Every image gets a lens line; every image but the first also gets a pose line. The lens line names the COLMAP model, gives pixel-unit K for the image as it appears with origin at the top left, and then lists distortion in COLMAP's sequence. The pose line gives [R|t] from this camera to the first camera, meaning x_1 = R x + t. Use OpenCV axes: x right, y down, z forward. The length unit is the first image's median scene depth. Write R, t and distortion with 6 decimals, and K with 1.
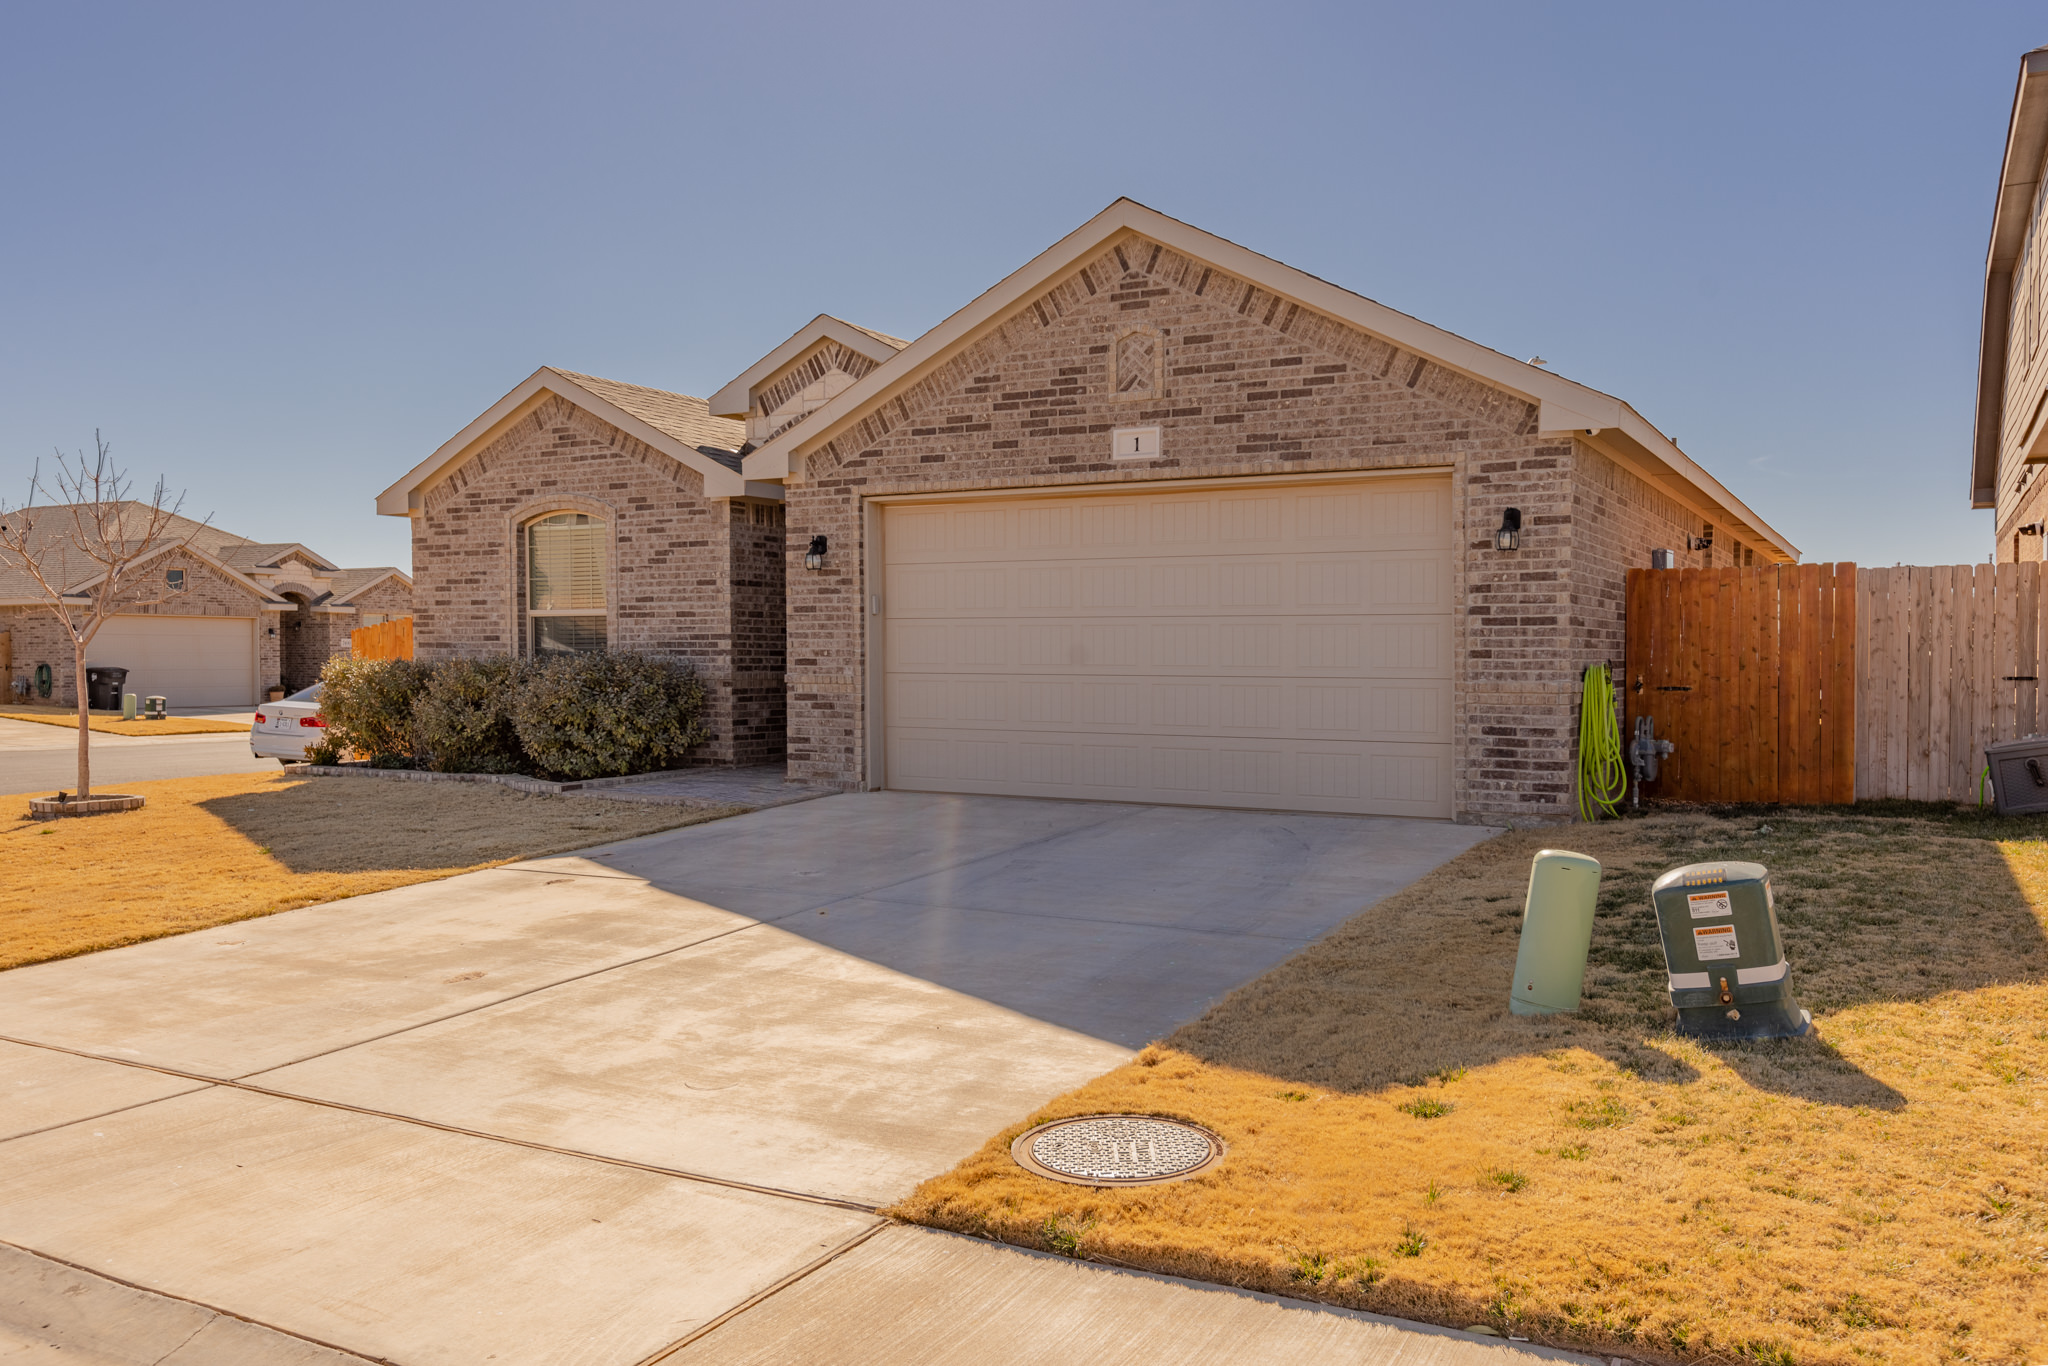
lens RADIAL K [[1601.0, 0, 1021.7], [0, 1601.0, 684.6], [0, 0, 1]] dist [0.001108, 0.000237]
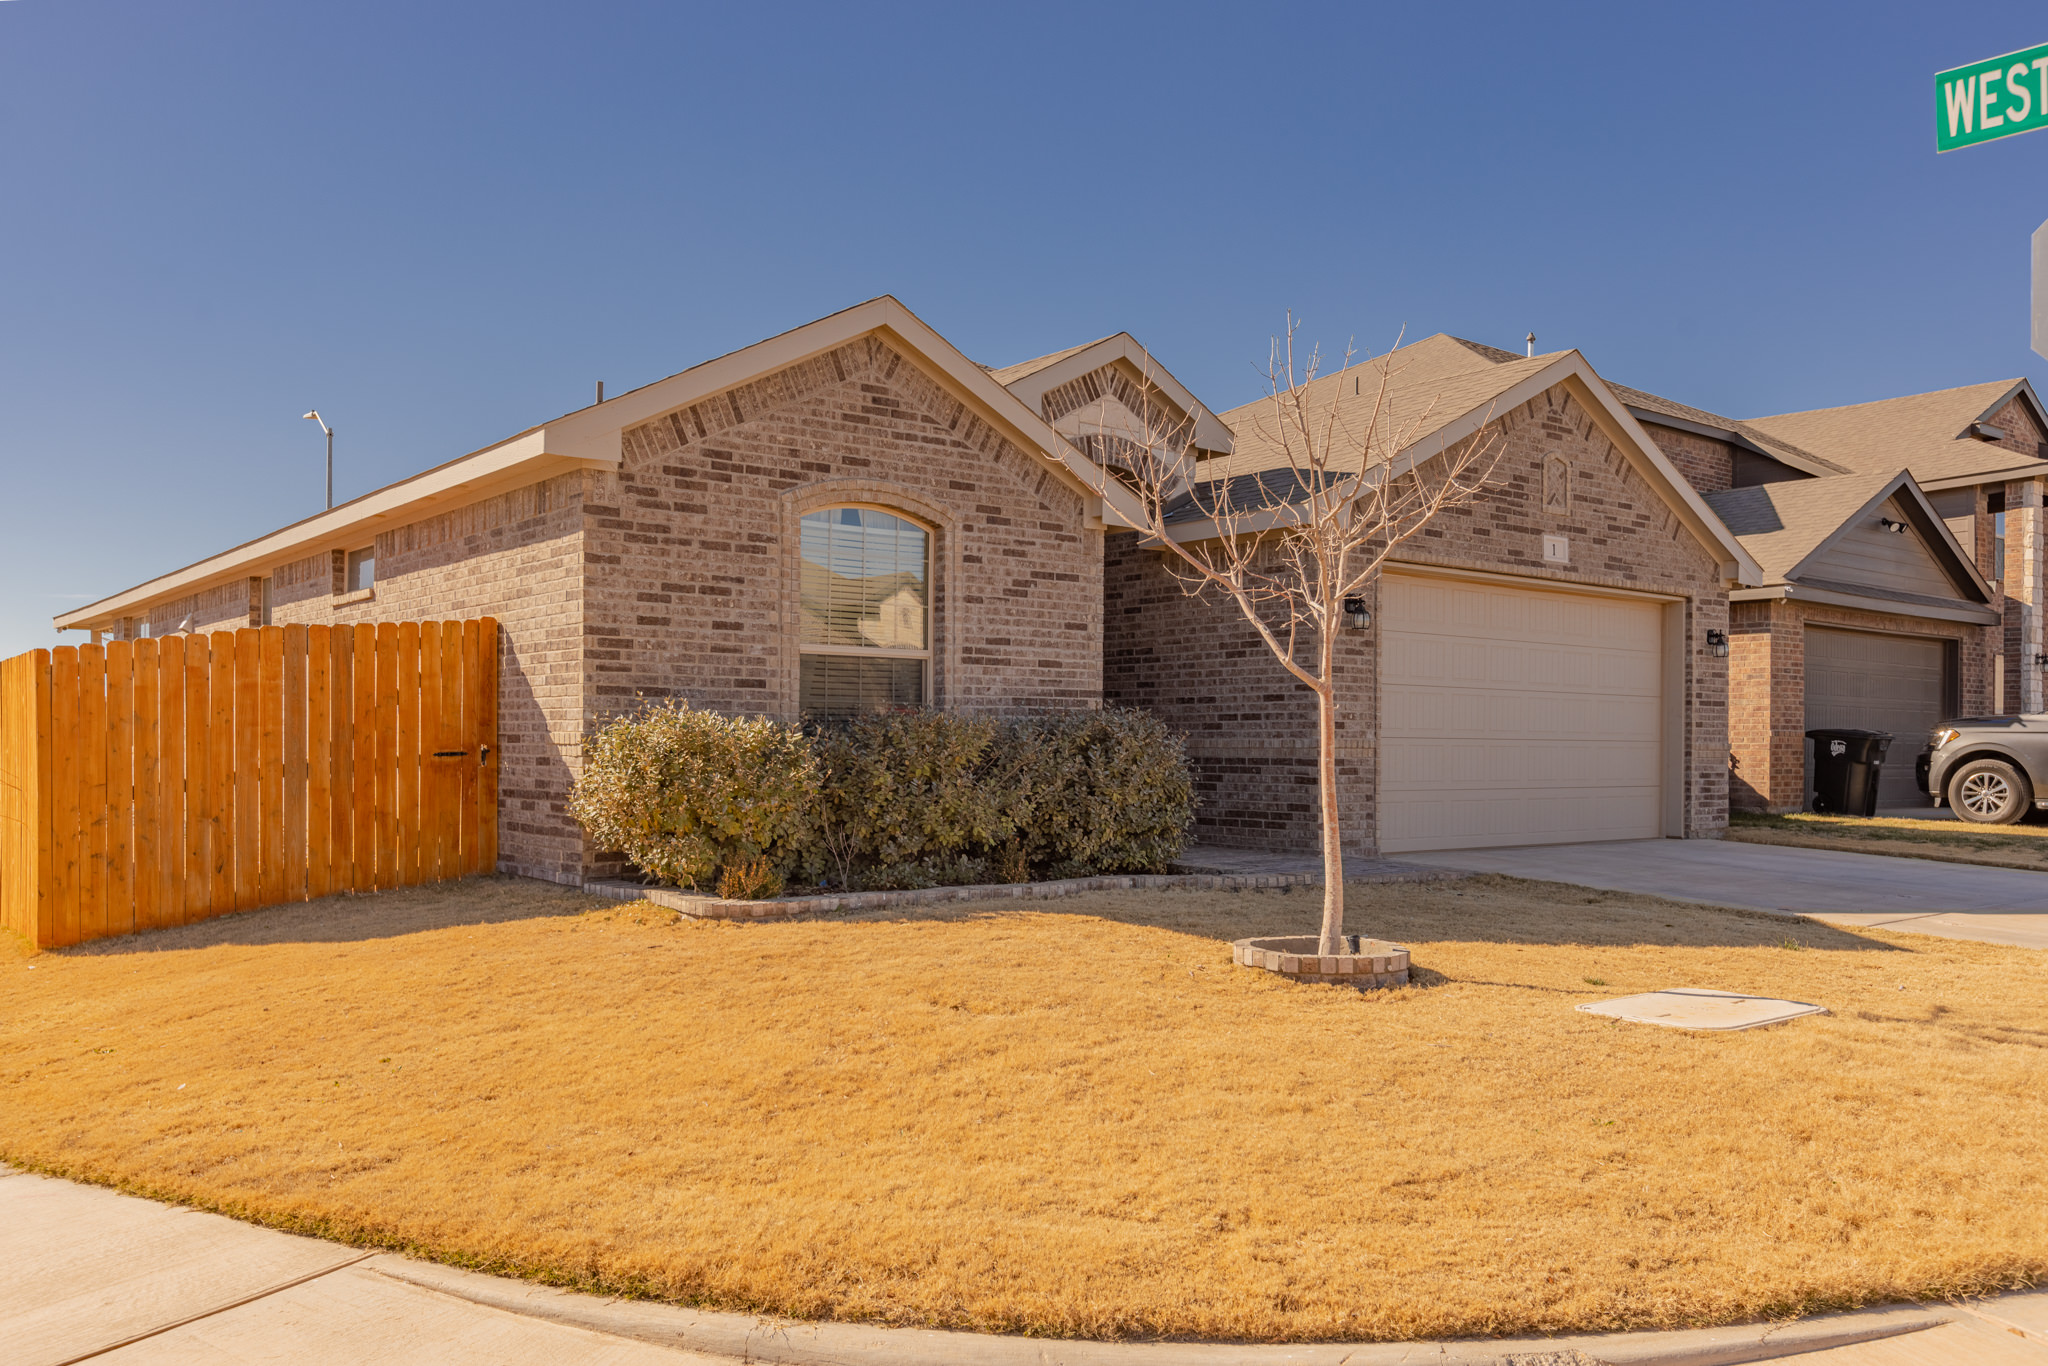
lens RADIAL K [[1601.0, 0, 983.1], [0, 1601.0, 734.5], [0, 0, 1]] dist [0.001108, 0.000237]
pose [[0.395016, 0.006538, 0.918651, -0.937138], [0.012315, 0.999847, -0.012411, 0.000414], [-0.918592, 0.016216, 0.394875, 0.706389]]
